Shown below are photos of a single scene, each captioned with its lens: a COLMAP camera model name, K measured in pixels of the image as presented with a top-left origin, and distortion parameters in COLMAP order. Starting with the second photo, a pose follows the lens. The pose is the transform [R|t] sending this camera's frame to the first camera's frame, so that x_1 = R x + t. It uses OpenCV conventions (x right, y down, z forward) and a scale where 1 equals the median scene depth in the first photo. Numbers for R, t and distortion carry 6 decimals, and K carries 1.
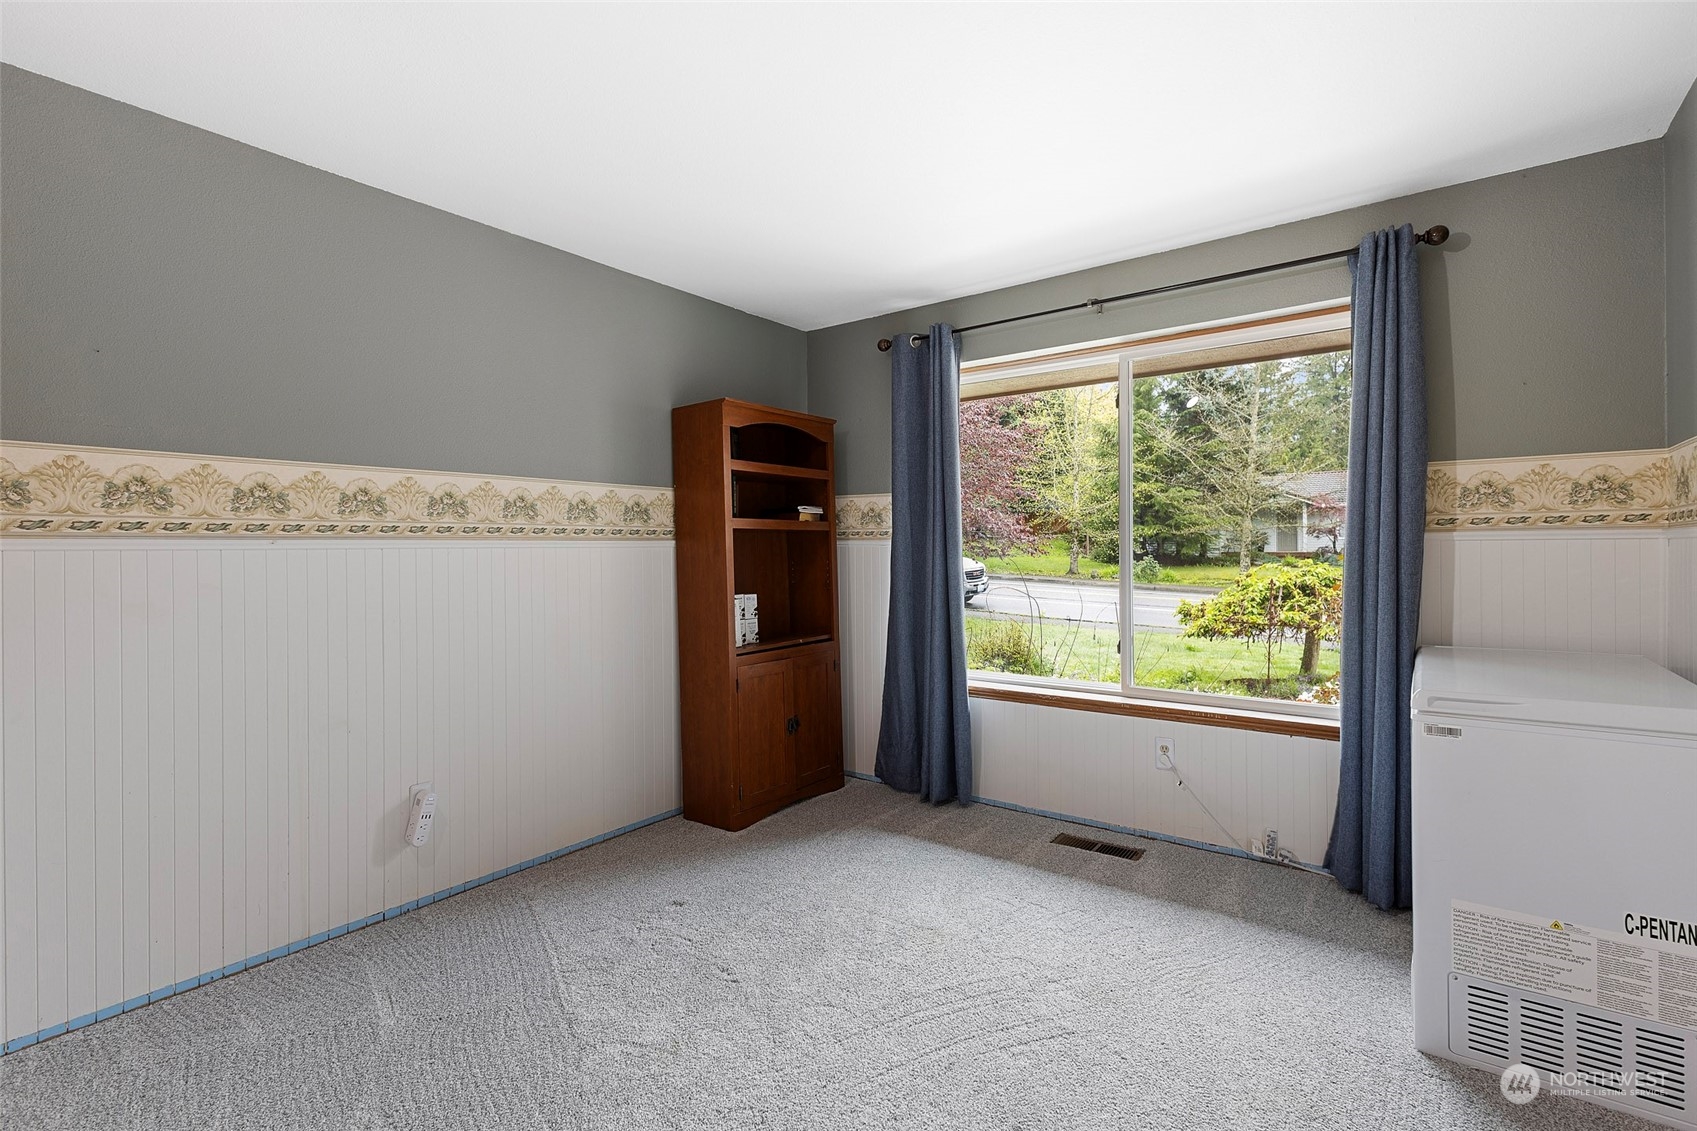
lens RADIAL K [[785.6, 0, 846.7], [0, 785.6, 554.1], [0, 0, 1]] dist [0.006098, -0.000227]
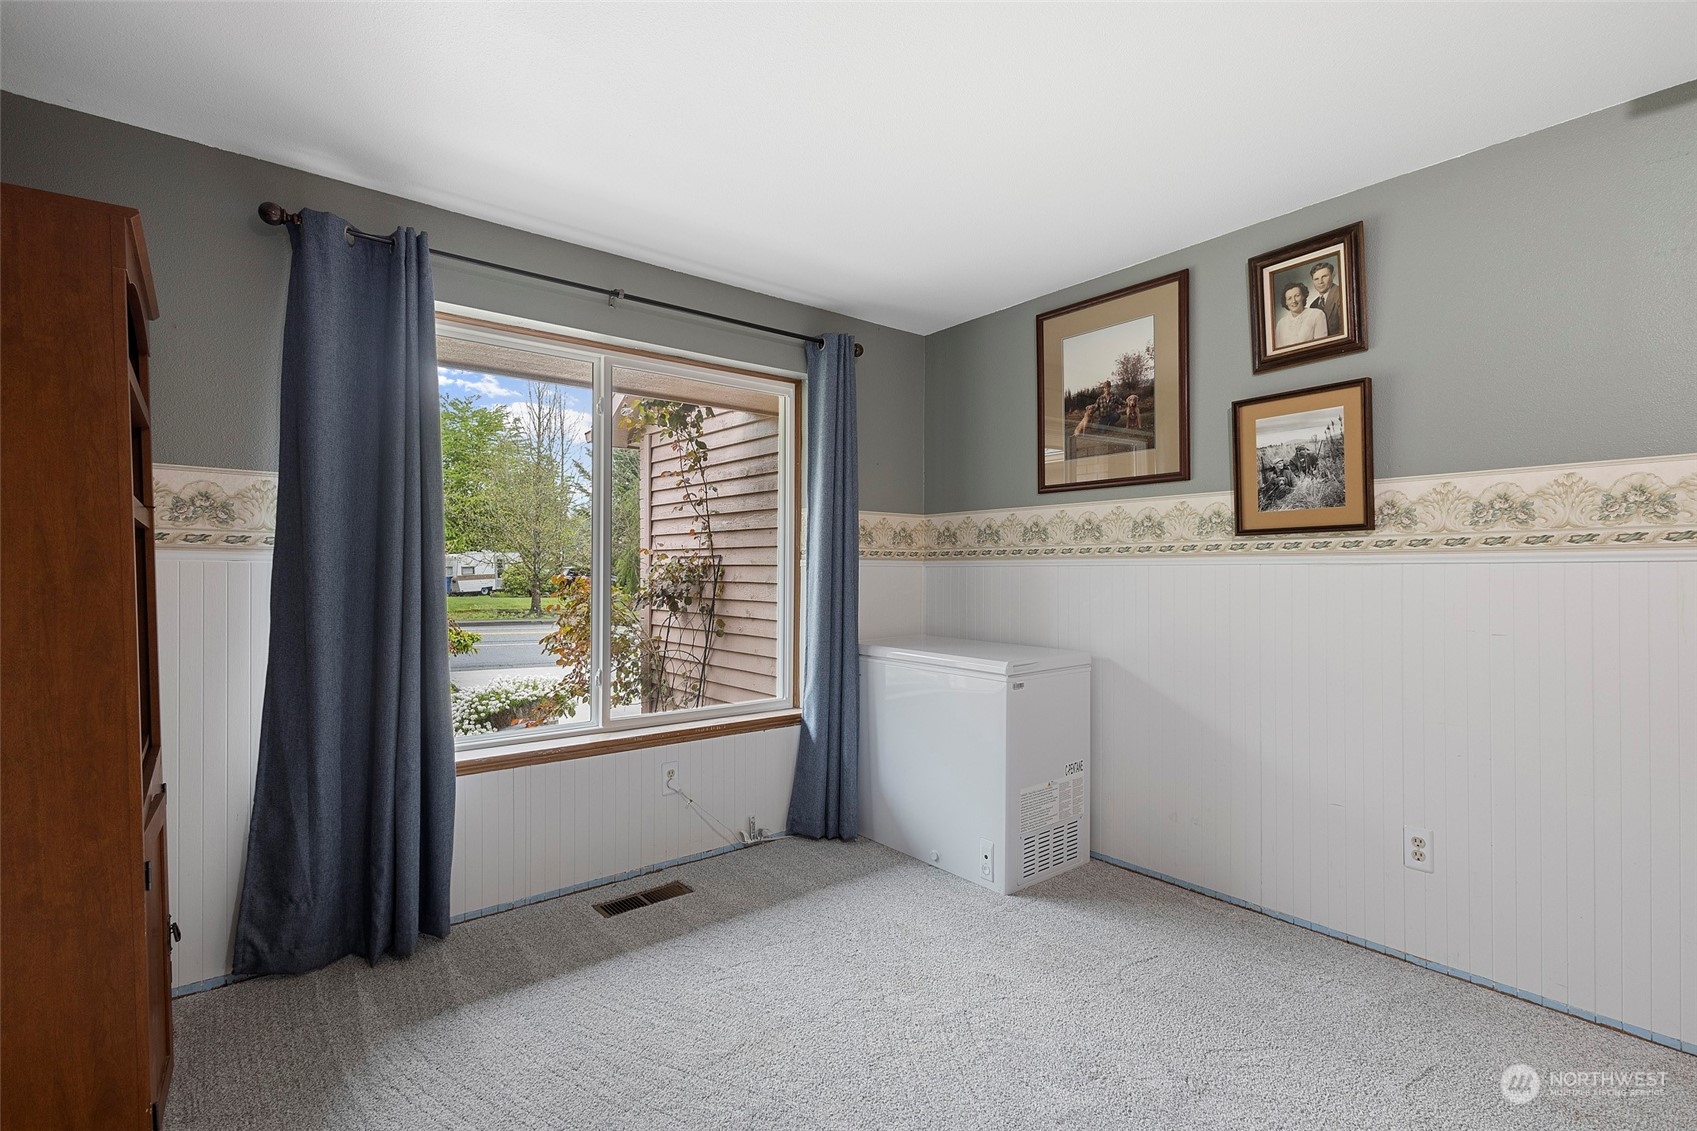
lens RADIAL K [[785.6, 0, 847.5], [0, 785.6, 575.1], [0, 0, 1]] dist [0.006098, -0.000227]
pose [[0.239815, 0.002216, 0.970816, -0.517130], [0.002020, 0.999994, -0.002782, 0.002489], [-0.970816, 0.002628, 0.239809, 0.567567]]
